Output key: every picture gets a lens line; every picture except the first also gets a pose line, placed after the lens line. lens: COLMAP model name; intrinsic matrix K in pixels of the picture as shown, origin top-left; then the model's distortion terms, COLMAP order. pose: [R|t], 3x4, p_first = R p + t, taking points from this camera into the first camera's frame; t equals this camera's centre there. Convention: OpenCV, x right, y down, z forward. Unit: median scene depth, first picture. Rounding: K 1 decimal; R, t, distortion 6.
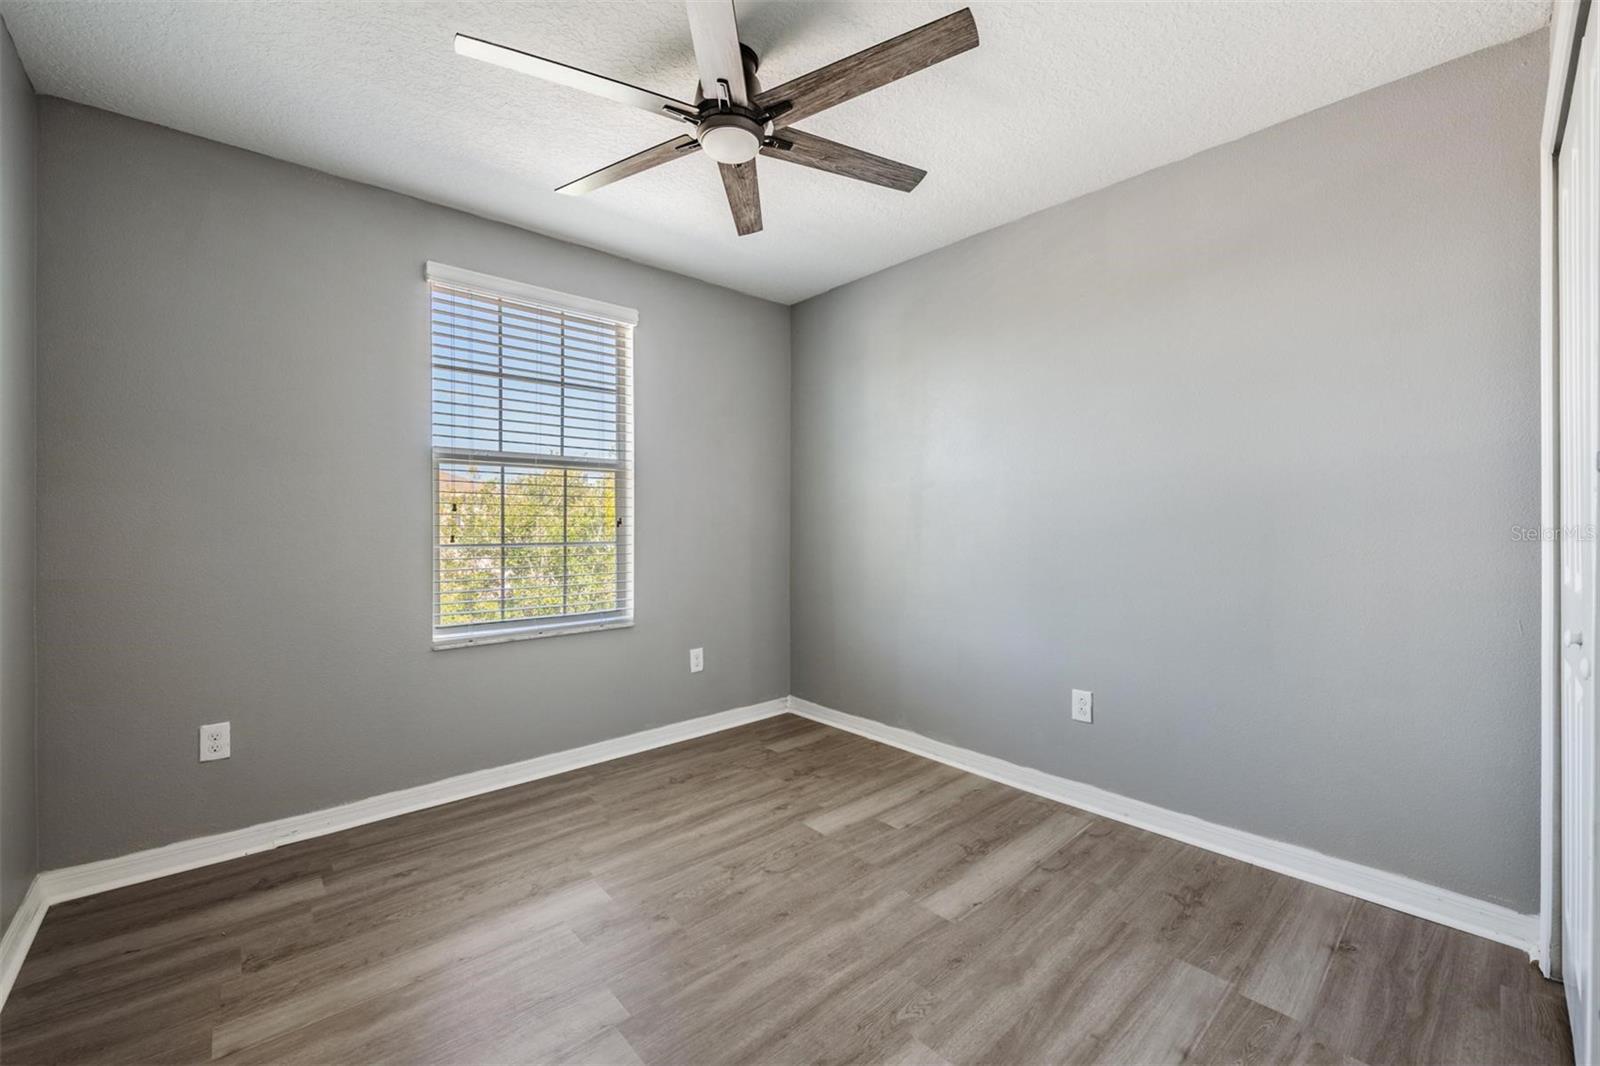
lens RADIAL K [[622.2, 0, 800.0], [0, 622.2, 533.0], [0, 0, 1]] dist [0.002437, -0.000174]
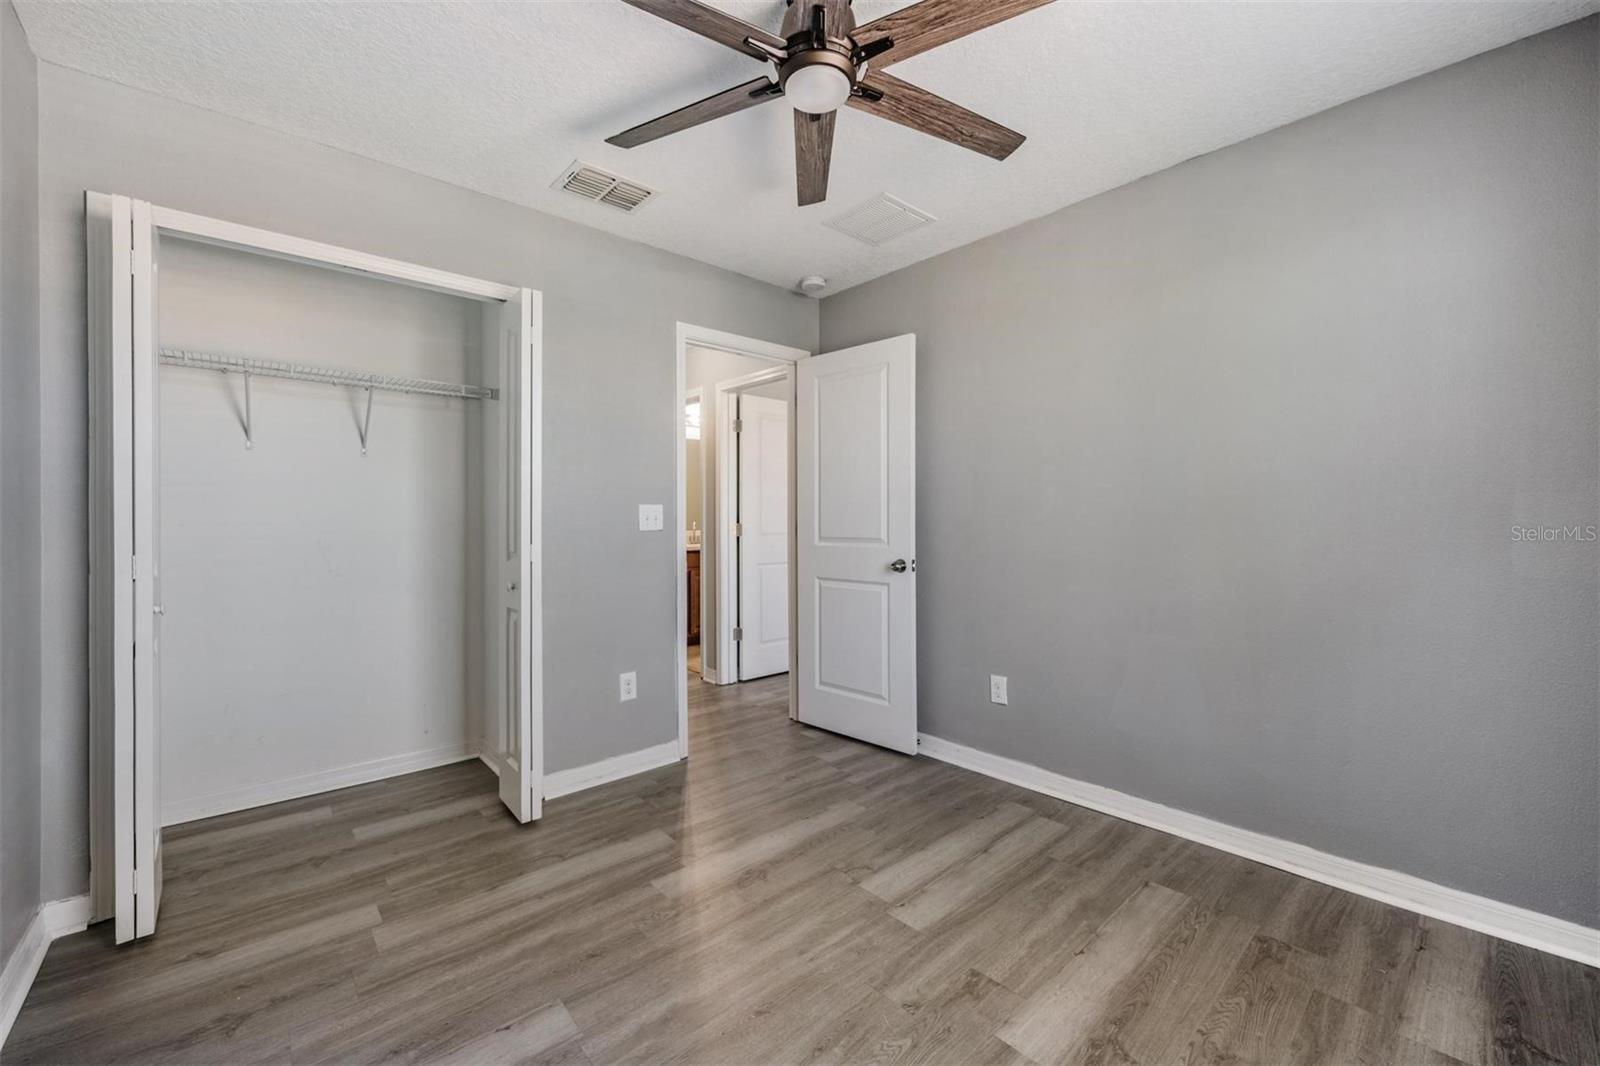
lens RADIAL K [[622.2, 0, 800.0], [0, 622.2, 533.0], [0, 0, 1]] dist [0.002437, -0.000174]
pose [[-0.999960, 0.008971, -0.000207, -0.091124], [0.008967, 0.999850, 0.014839, -0.014905], [0.000340, 0.014837, -0.999890, 1.982648]]
